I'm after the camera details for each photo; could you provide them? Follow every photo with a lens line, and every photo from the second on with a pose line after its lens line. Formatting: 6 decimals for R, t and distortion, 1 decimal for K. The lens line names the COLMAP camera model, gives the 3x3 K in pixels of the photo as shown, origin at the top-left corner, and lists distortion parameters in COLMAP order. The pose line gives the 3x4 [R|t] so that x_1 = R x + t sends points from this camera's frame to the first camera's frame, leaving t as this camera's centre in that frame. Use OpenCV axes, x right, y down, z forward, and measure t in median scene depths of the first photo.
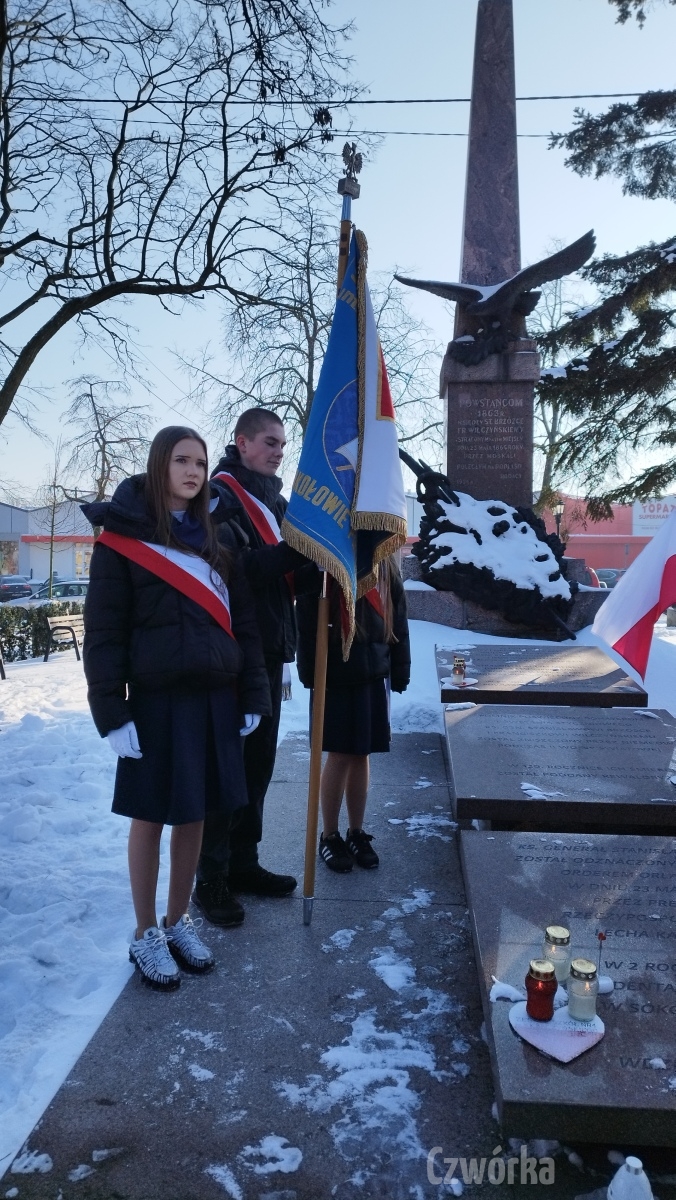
lens RADIAL K [[859.8, 0, 332.8], [0, 859.8, 594.0], [0, 0, 1]] dist [0.020469, -0.021137]
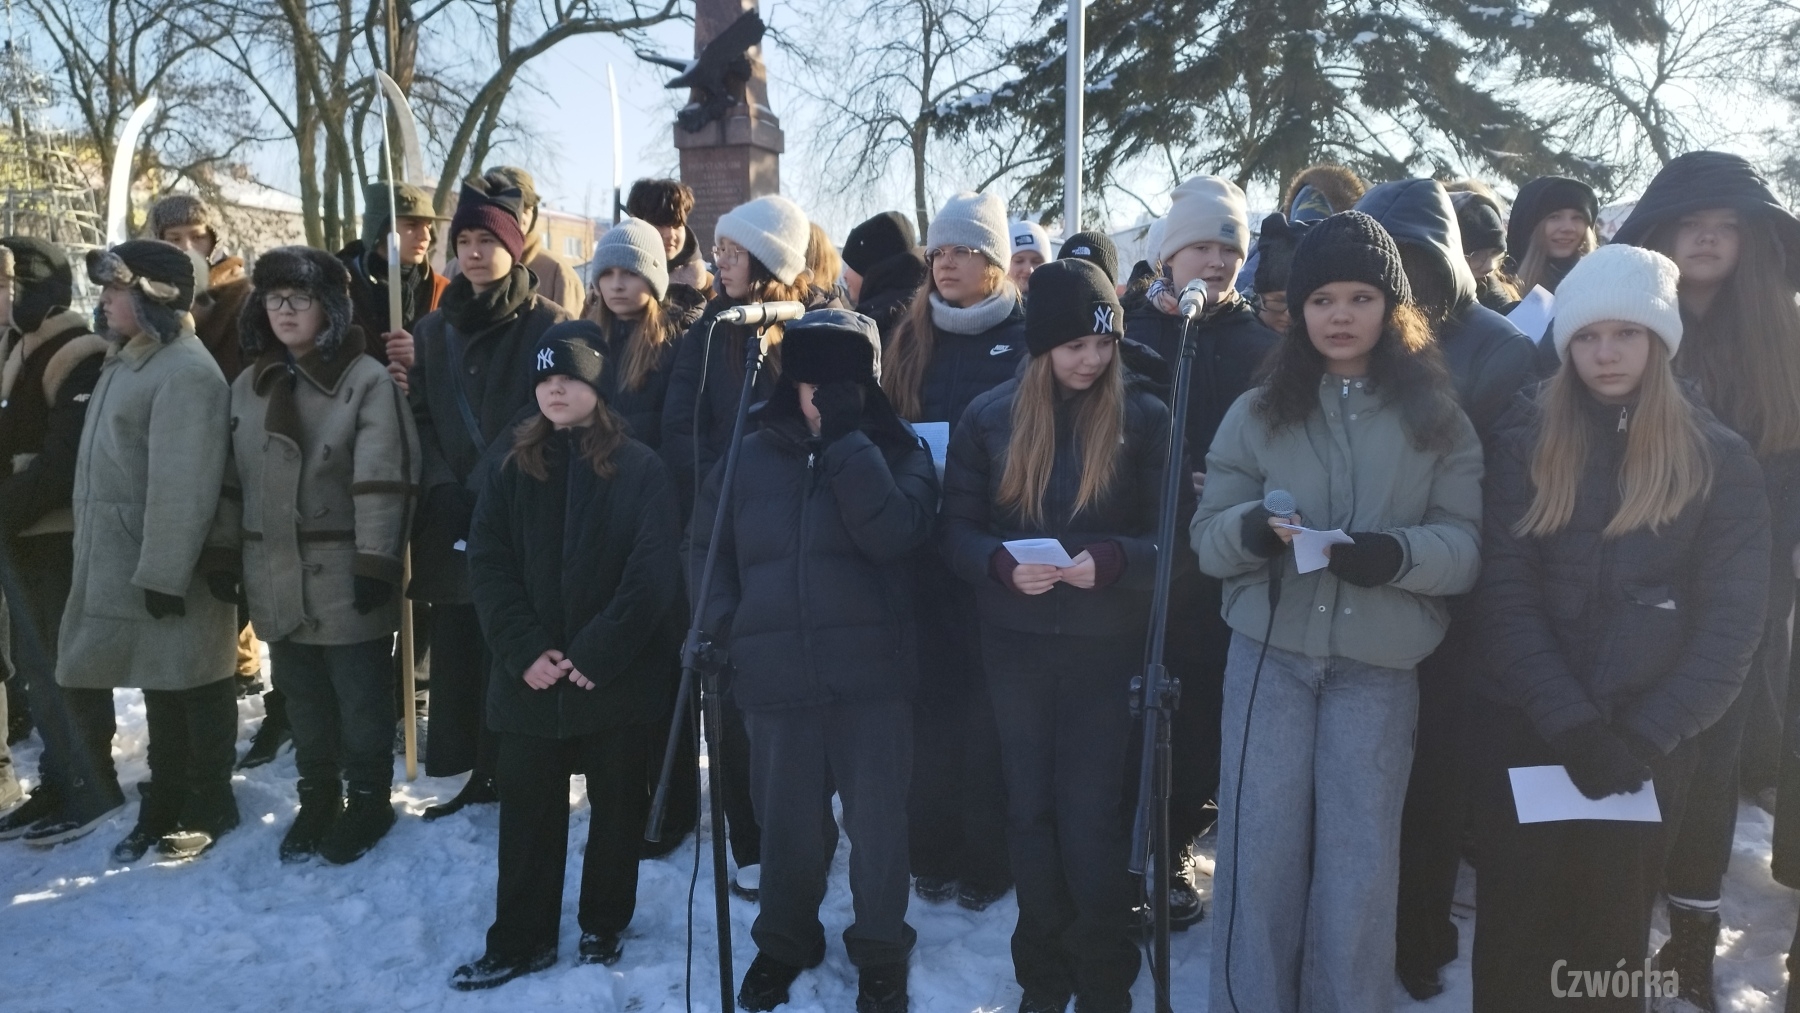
lens RADIAL K [[1289.8, 0, 893.6], [0, 1289.8, 505.7], [0, 0, 1]] dist [0.020469, -0.021137]
pose [[0.962690, 0.017154, -0.270064, 0.835094], [0.010111, 0.995012, 0.099243, 0.044645], [0.270419, -0.098271, 0.957714, -0.536936]]
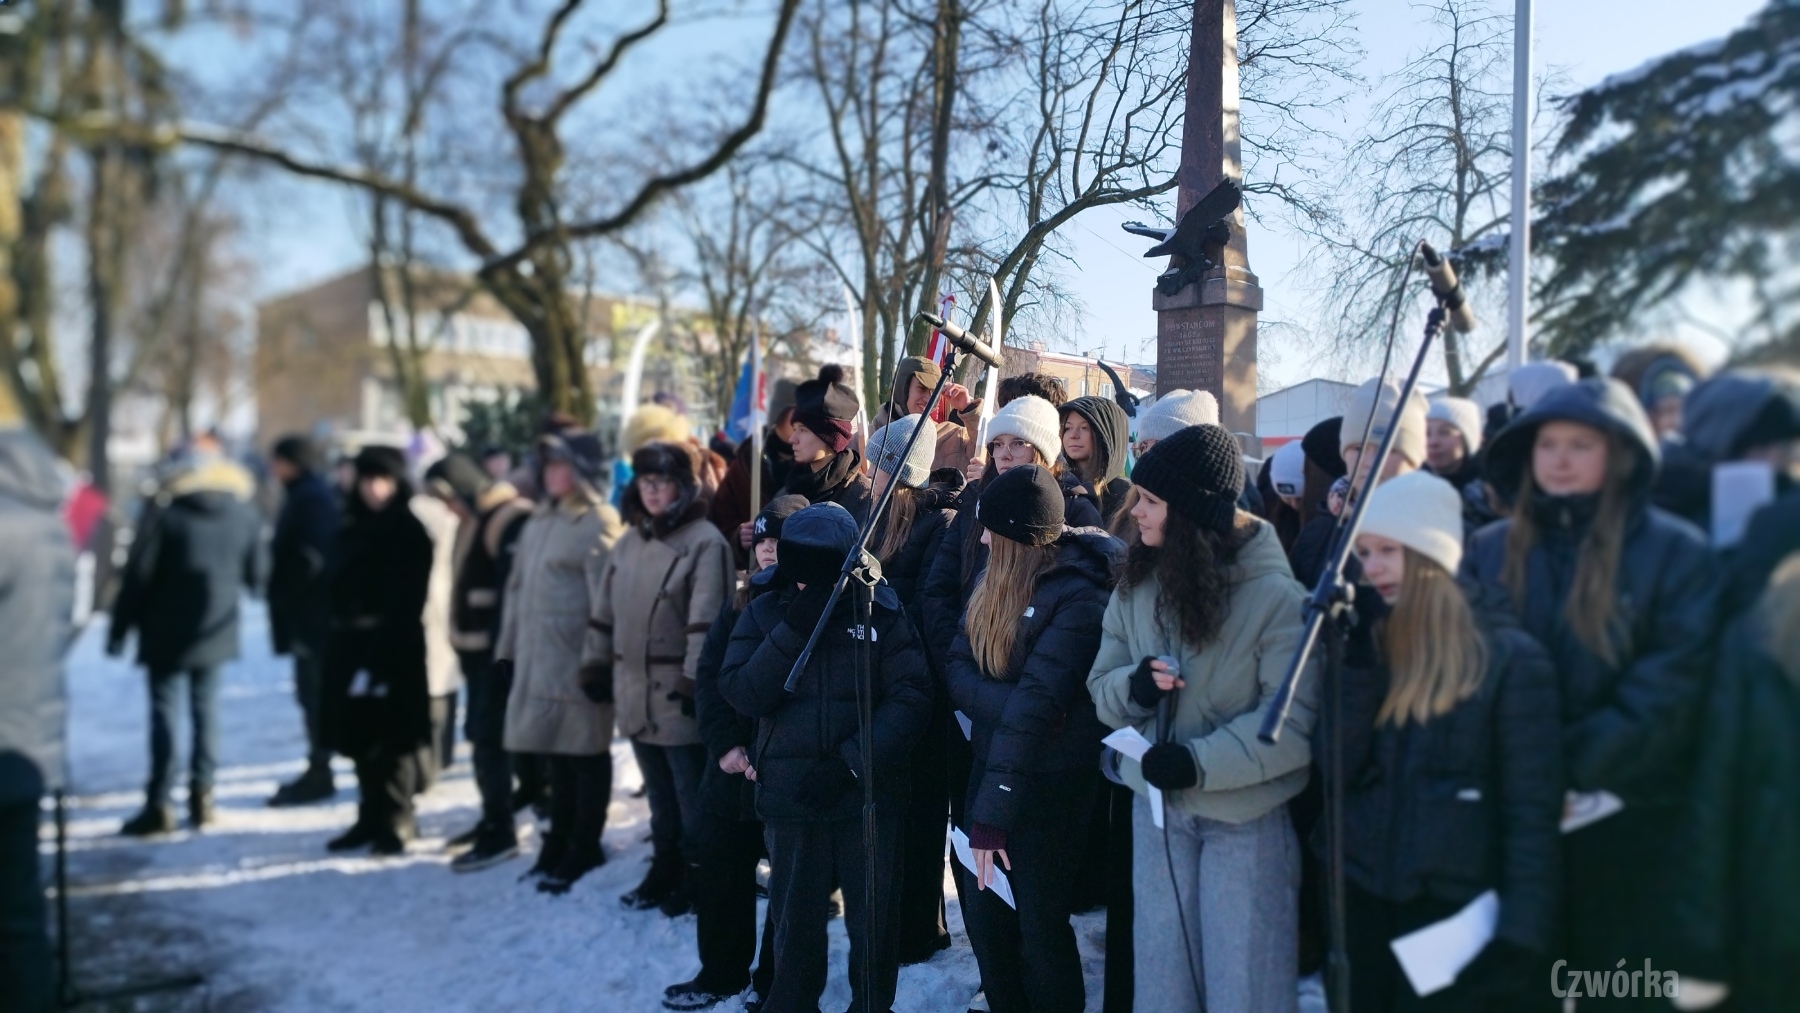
lens RADIAL K [[1271.9, 0, 904.1], [0, 1271.9, 508.3], [0, 0, 1]] dist [0.022567, -0.014950]
pose [[0.777337, 0.006939, -0.629046, 0.937495], [-0.013007, 0.999903, -0.005043, 0.033689], [0.628949, 0.012102, 0.777352, -0.543041]]
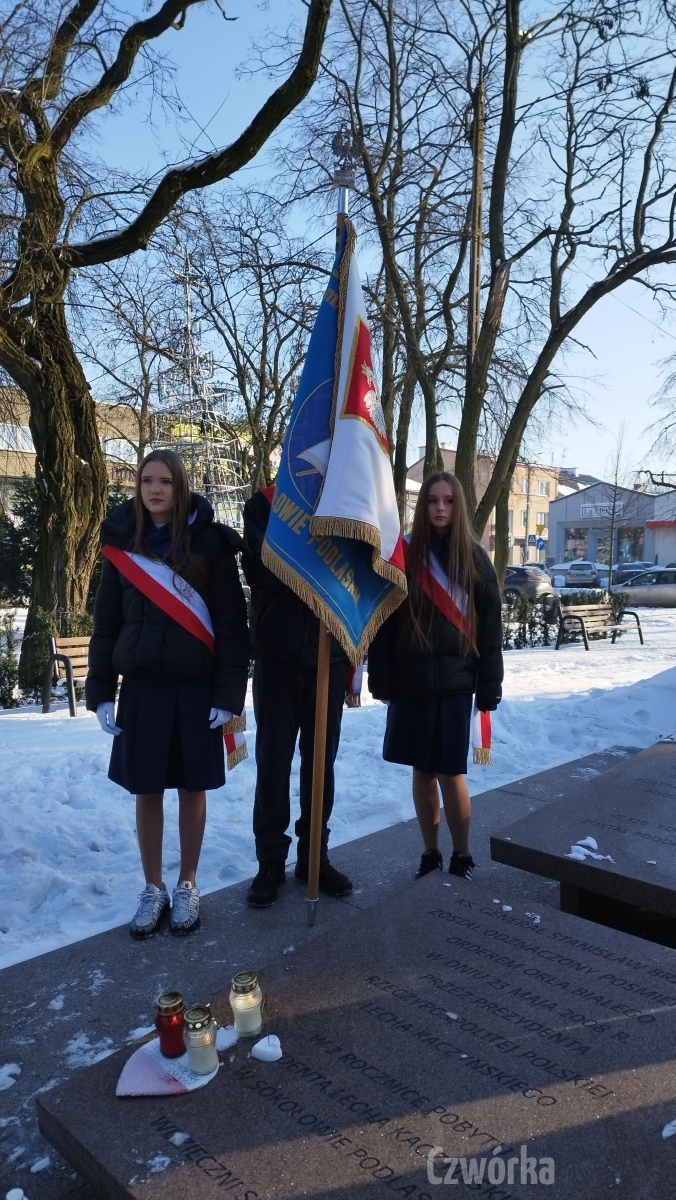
lens RADIAL K [[859.8, 0, 333.7], [0, 859.8, 594.8], [0, 0, 1]] dist [0.020469, -0.021137]
pose [[0.744744, 0.022451, -0.666972, 0.239240], [-0.009910, 0.999696, 0.022586, -0.010036], [0.667276, -0.010211, 0.744740, 0.098148]]
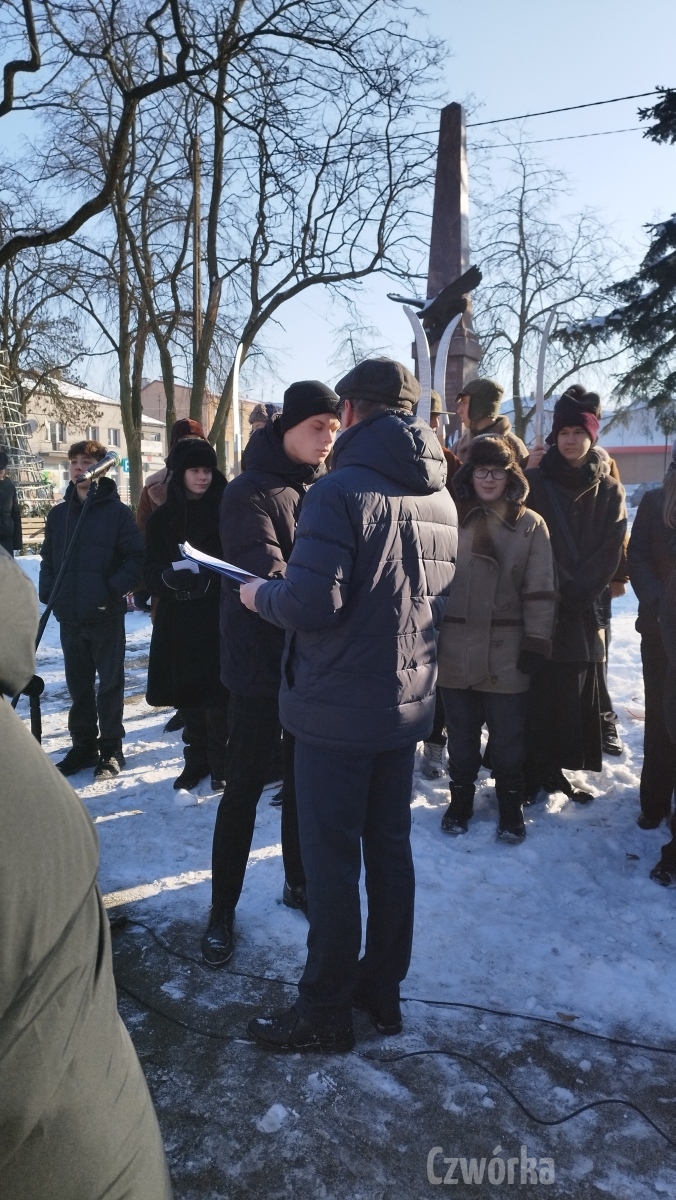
lens RADIAL K [[859.8, 0, 331.5], [0, 859.8, 600.6], [0, 0, 1]] dist [0.020469, -0.021137]
pose [[0.917835, 0.042804, -0.394648, 0.652029], [-0.000464, 0.994285, 0.106761, 0.039770], [0.396962, -0.097806, 0.912609, -0.613129]]
